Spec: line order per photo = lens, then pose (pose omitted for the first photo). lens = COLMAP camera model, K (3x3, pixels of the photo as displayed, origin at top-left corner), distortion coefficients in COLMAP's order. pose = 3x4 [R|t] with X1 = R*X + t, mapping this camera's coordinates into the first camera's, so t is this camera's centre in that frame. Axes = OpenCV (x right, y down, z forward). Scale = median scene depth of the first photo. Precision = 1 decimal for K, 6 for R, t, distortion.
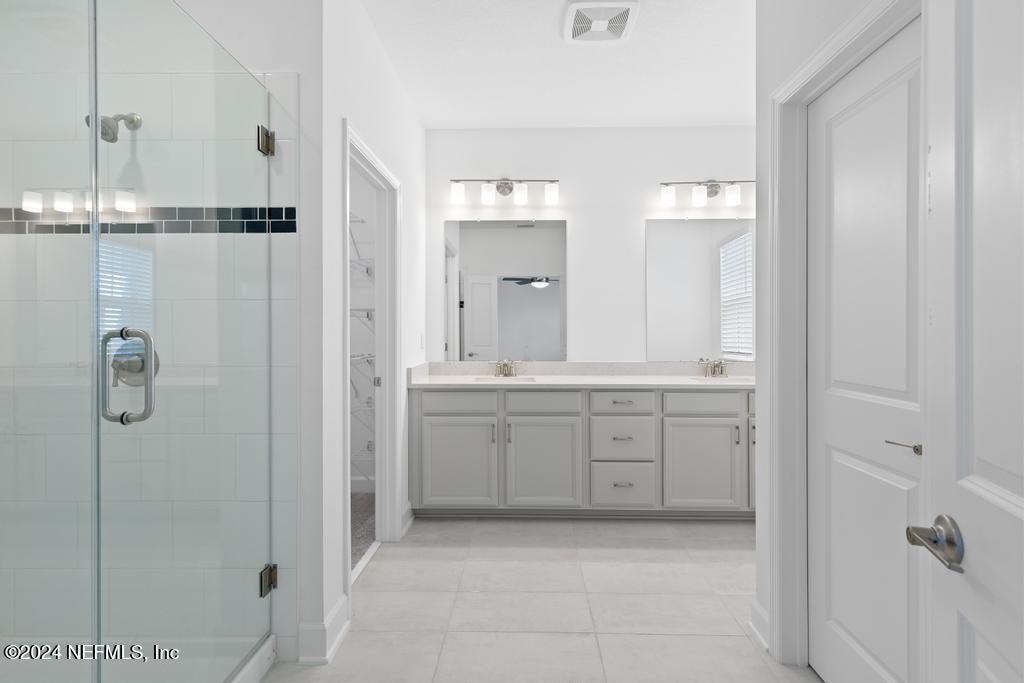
lens RADIAL K [[471.8, 0, 506.8], [0, 471.8, 337.6], [0, 0, 1]] dist [0.008672, -0.000262]
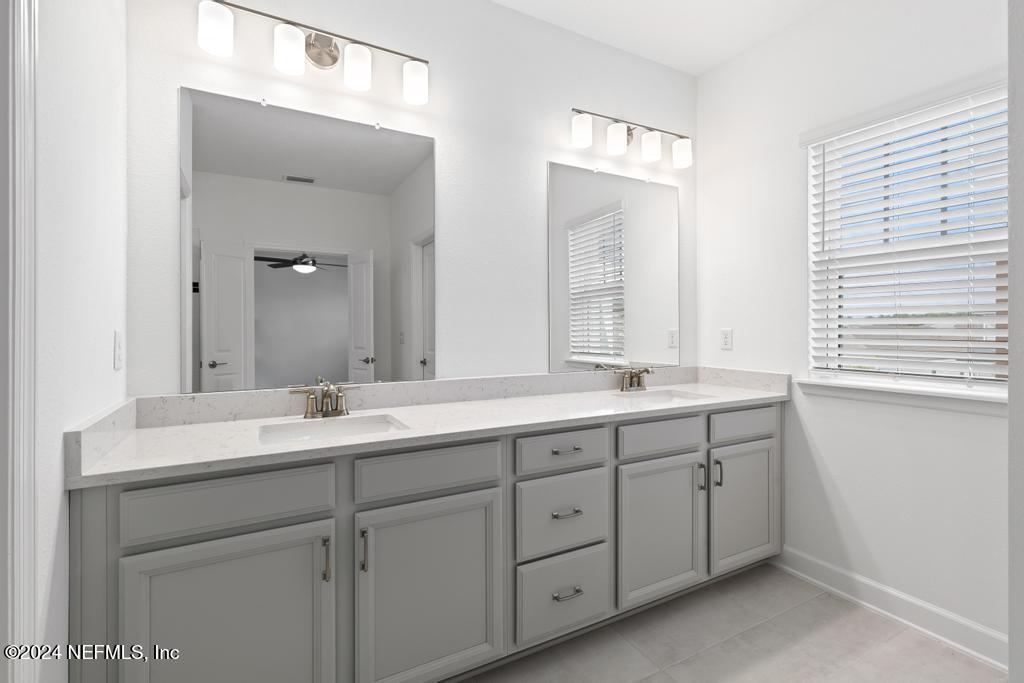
lens RADIAL K [[471.8, 0, 512.3], [0, 471.8, 332.5], [0, 0, 1]] dist [0.008672, -0.000262]
pose [[0.866671, -0.005547, 0.498850, -0.097631], [0.009992, 0.999931, -0.006240, -0.004504], [-0.498781, 0.010392, 0.866666, 0.524459]]
